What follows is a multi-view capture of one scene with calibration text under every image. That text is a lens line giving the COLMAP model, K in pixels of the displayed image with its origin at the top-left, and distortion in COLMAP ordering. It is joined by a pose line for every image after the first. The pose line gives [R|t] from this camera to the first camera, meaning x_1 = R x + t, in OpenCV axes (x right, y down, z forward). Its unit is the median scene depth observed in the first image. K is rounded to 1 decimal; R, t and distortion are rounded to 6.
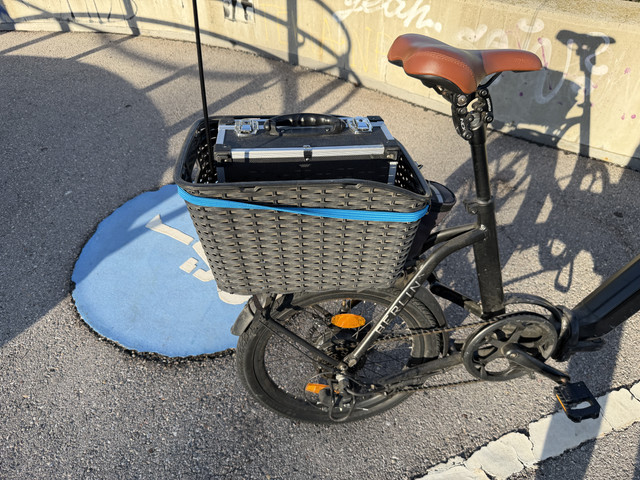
lens RADIAL K [[458.5, 0, 317.6], [0, 458.5, 240.5], [0, 0, 1]] dist [-0.001457, -0.004897]
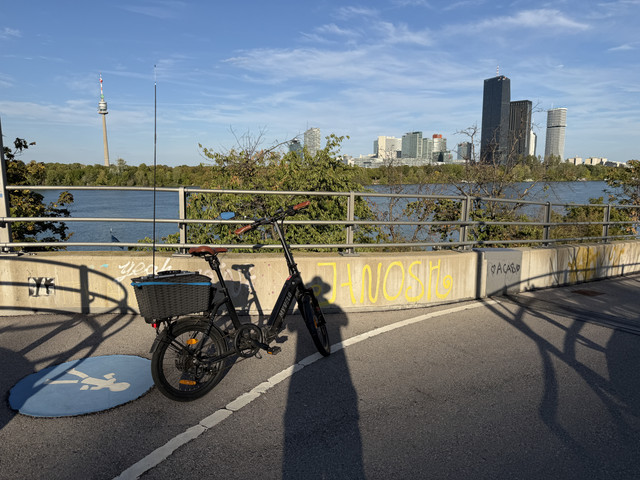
lens RADIAL K [[444.2, 0, 319.6], [0, 444.2, 242.7], [0, 0, 1]] dist [0.101161, -0.150320]
pose [[0.798758, -0.072863, 0.597224, -0.346904], [0.404496, 0.799858, -0.443408, 0.470616], [-0.445387, 0.595751, 0.668365, -0.589517]]
